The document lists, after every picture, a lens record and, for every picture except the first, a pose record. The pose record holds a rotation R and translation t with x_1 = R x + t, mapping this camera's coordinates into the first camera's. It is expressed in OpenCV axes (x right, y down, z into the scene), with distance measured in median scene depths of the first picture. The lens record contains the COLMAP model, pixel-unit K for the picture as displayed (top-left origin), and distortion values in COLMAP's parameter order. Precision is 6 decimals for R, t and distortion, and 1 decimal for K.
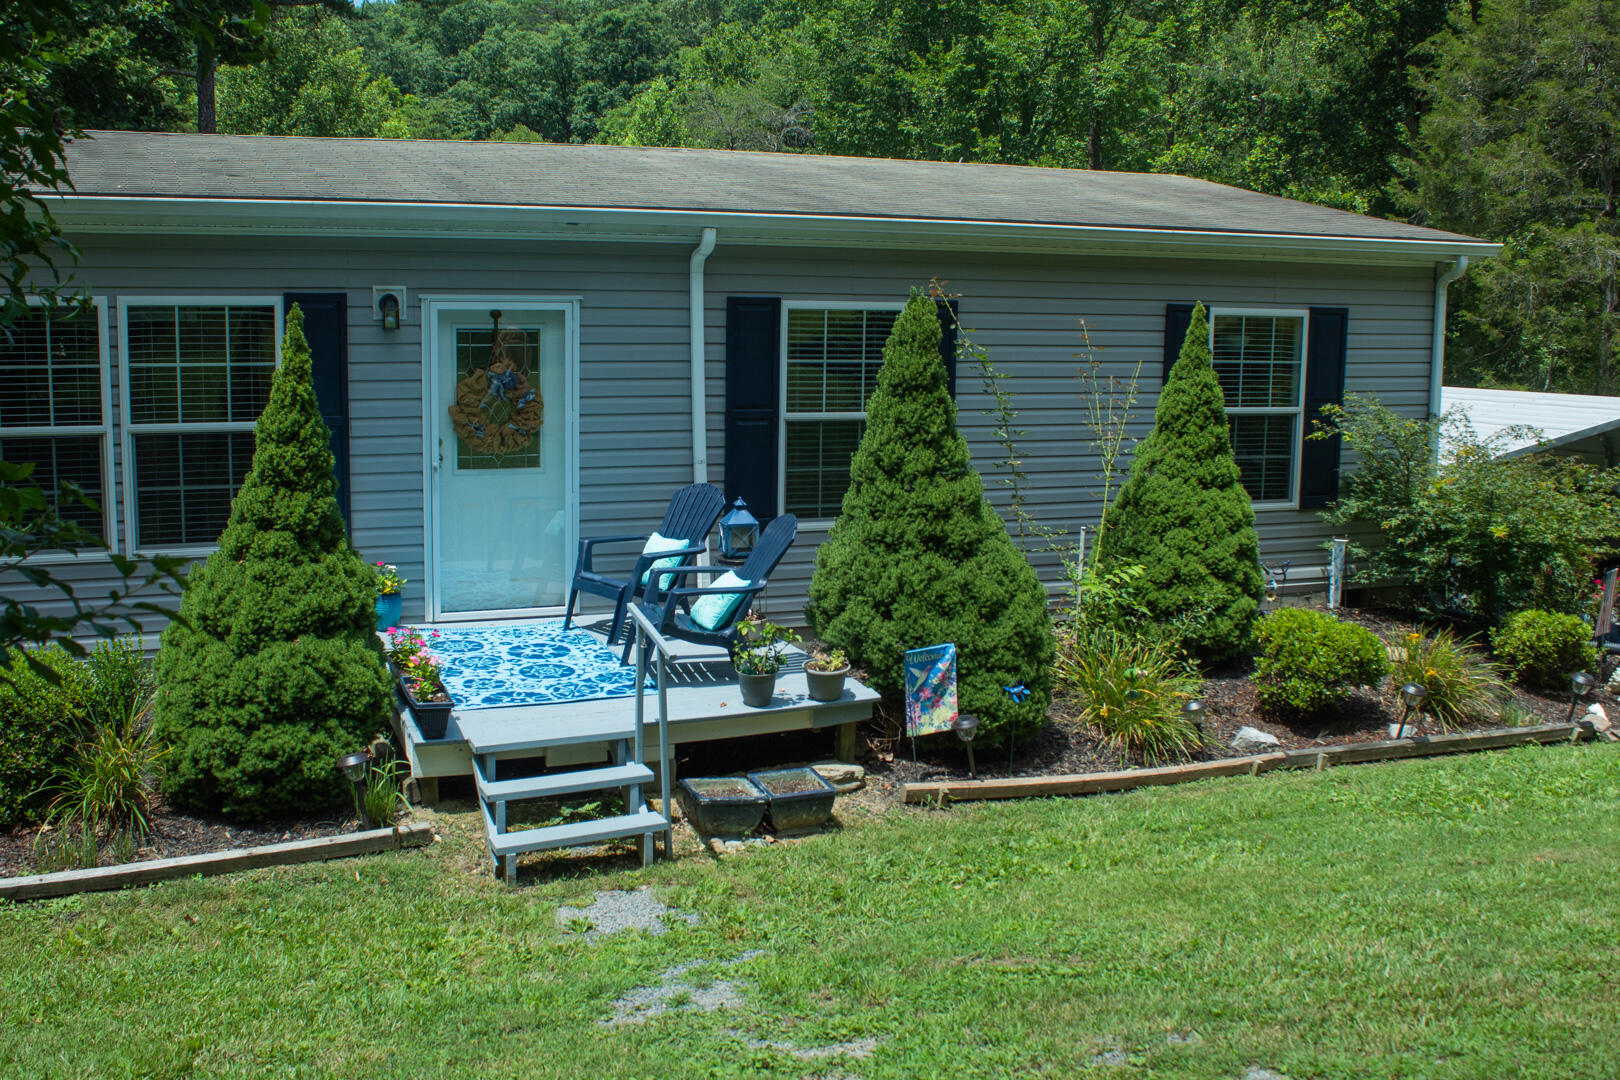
lens RADIAL K [[1720.2, 0, 810.0], [0, 1720.2, 540.0], [0, 0, 1]] dist [-0.080649, 0.016026]
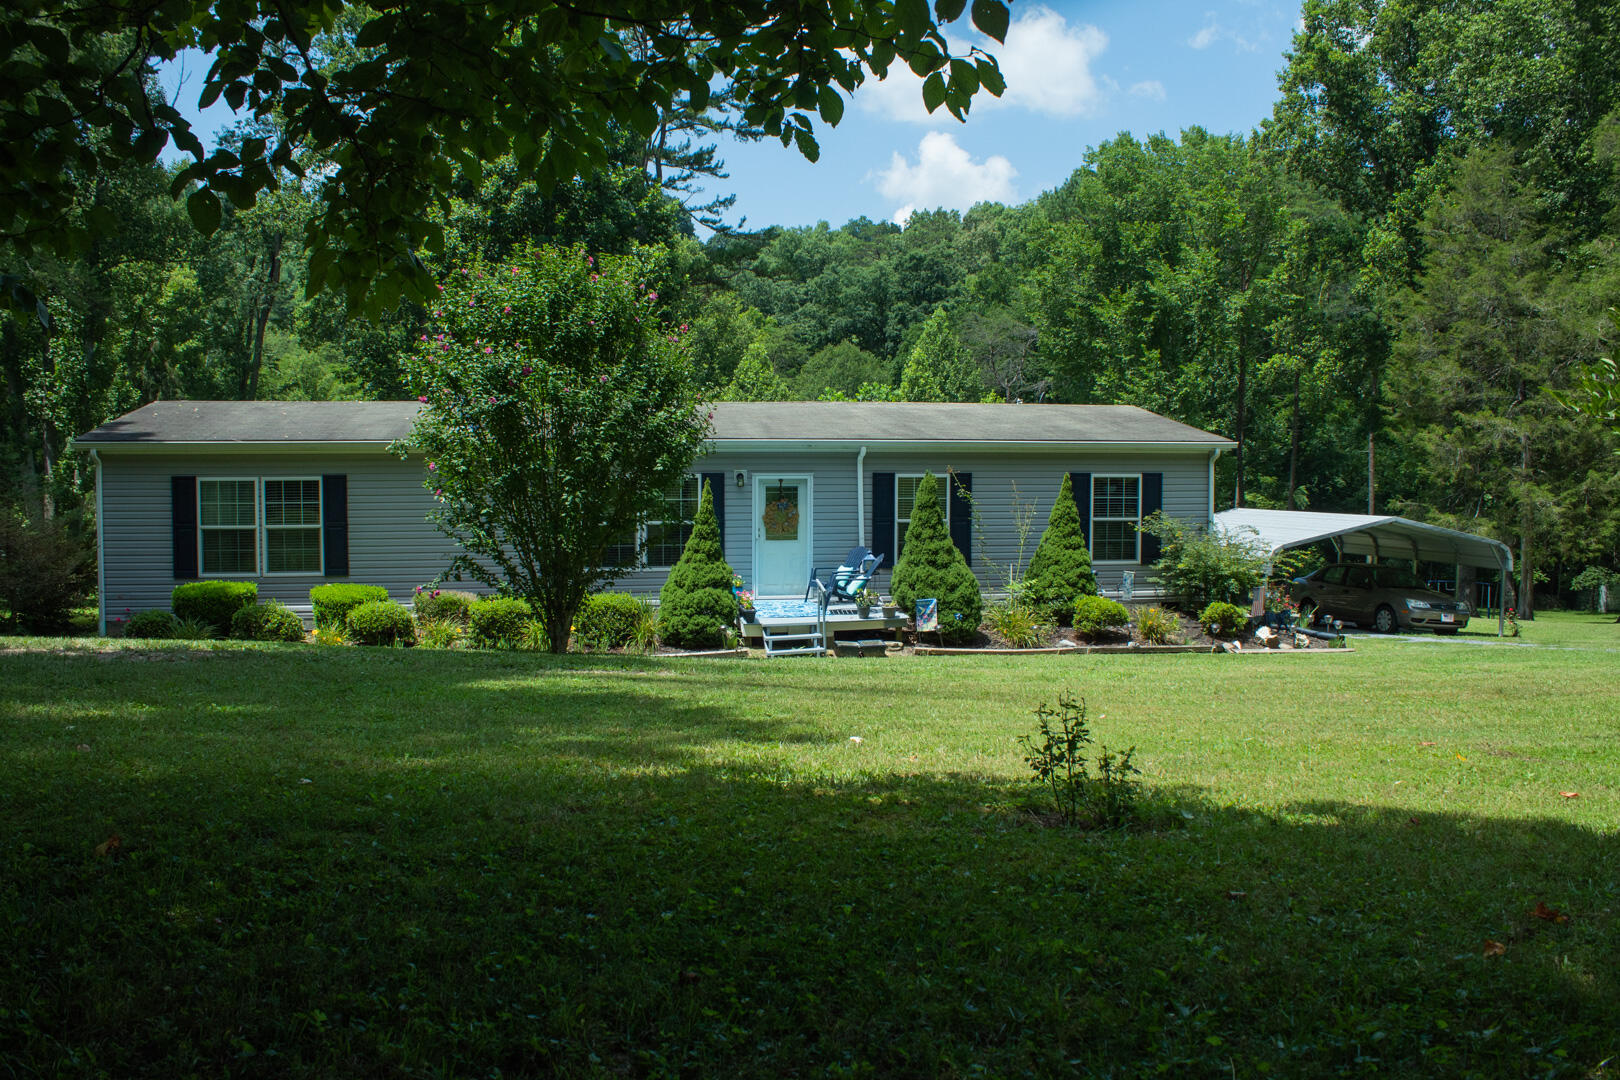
lens RADIAL K [[1342.4, 0, 810.0], [0, 1342.4, 540.0], [0, 0, 1]] dist [-0.003949, -0.002555]
pose [[0.980269, 0.001092, -0.197665, 0.257455], [-0.016769, 0.996839, -0.077653, 0.113373], [0.196955, 0.079436, 0.977189, -0.953536]]
